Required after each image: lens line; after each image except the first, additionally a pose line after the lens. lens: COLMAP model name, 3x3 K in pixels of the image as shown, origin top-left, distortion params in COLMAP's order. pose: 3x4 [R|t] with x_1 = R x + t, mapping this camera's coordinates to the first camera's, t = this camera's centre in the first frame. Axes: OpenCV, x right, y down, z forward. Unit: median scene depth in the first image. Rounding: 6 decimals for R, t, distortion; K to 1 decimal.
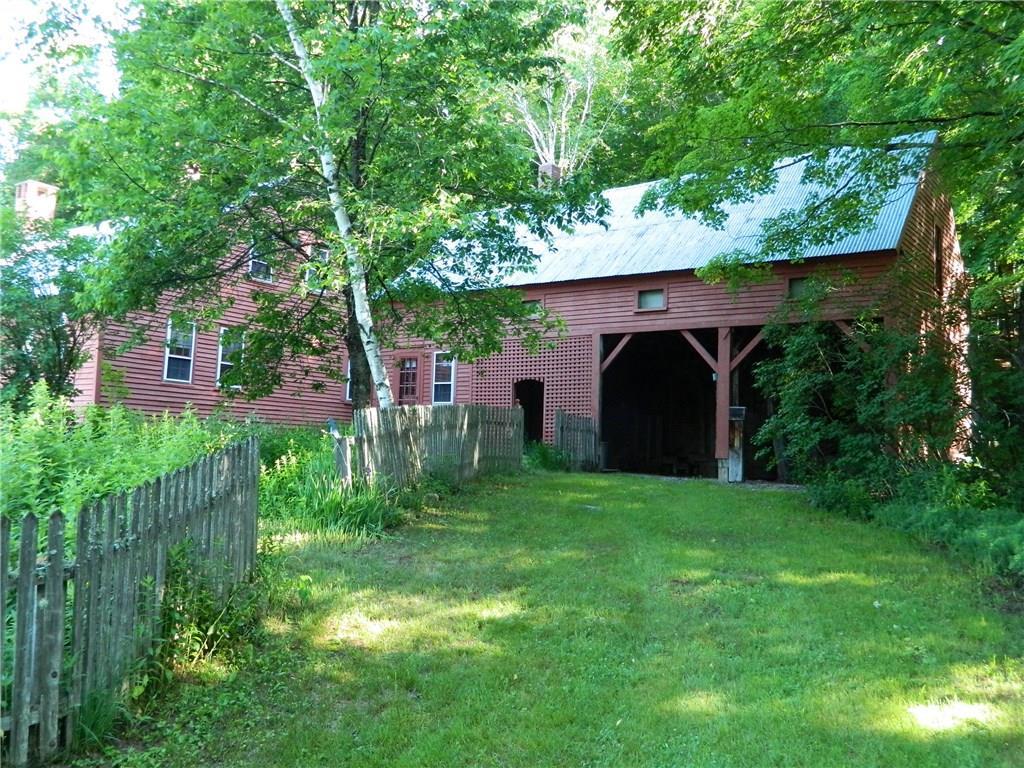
lens RADIAL K [[931.1, 0, 512.0], [0, 931.1, 384.0], [0, 0, 1]] dist [0.098660, 0.008221]
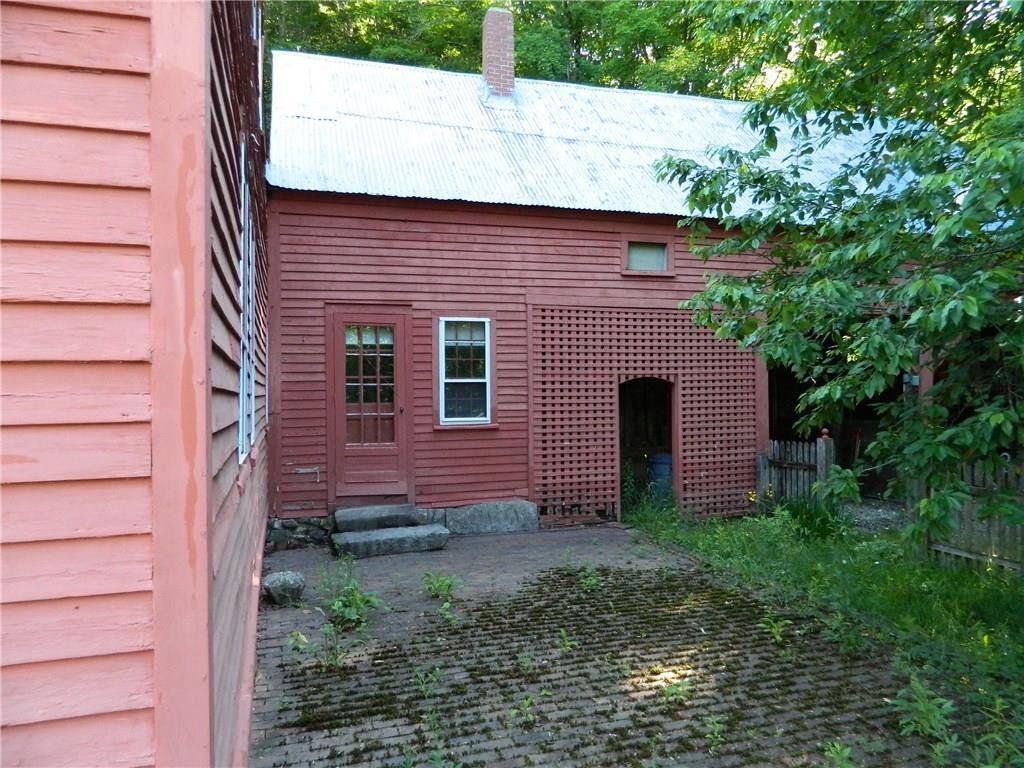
lens RADIAL K [[743.5, 0, 512.0], [0, 743.5, 384.0], [0, 0, 1]] dist [-0.011636, -0.003010]
pose [[0.588662, -0.021541, 0.808092, -0.427907], [-0.033443, 0.998140, 0.050970, -0.022614], [-0.807687, -0.057029, 0.586847, 0.827854]]
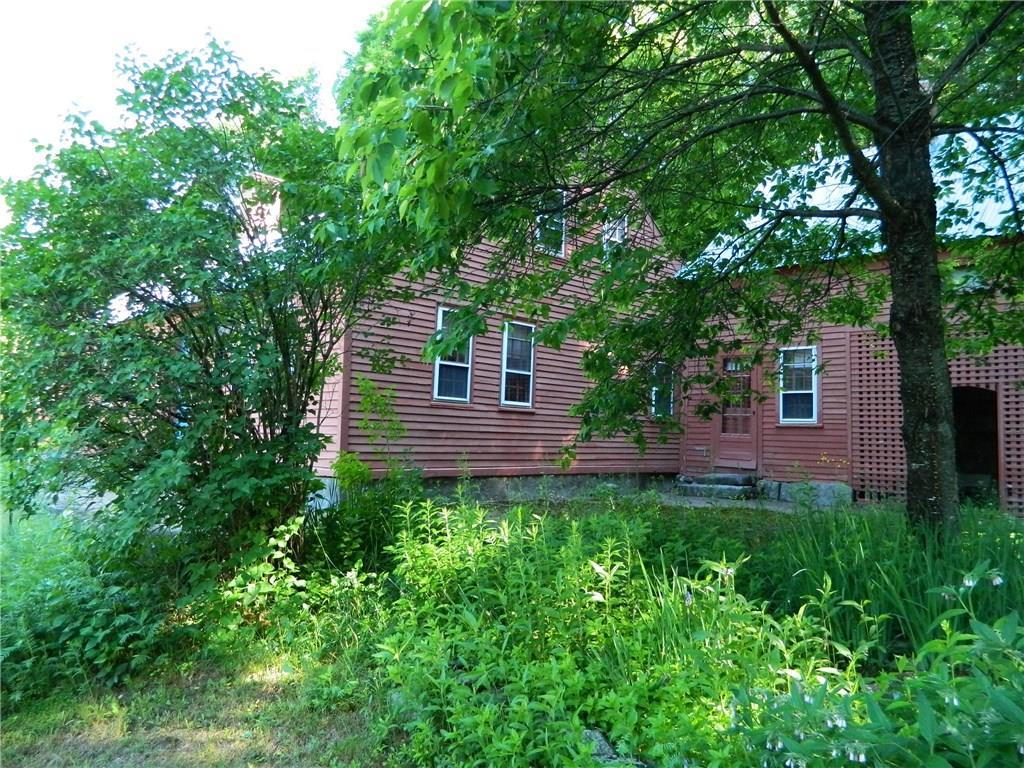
lens RADIAL K [[743.5, 0, 512.0], [0, 743.5, 384.0], [0, 0, 1]] dist [-0.011636, -0.003010]
pose [[0.985367, -0.015867, -0.169708, -0.212478], [0.017863, 0.999788, 0.010240, -0.018228], [0.169509, -0.013121, 0.985441, 0.460635]]
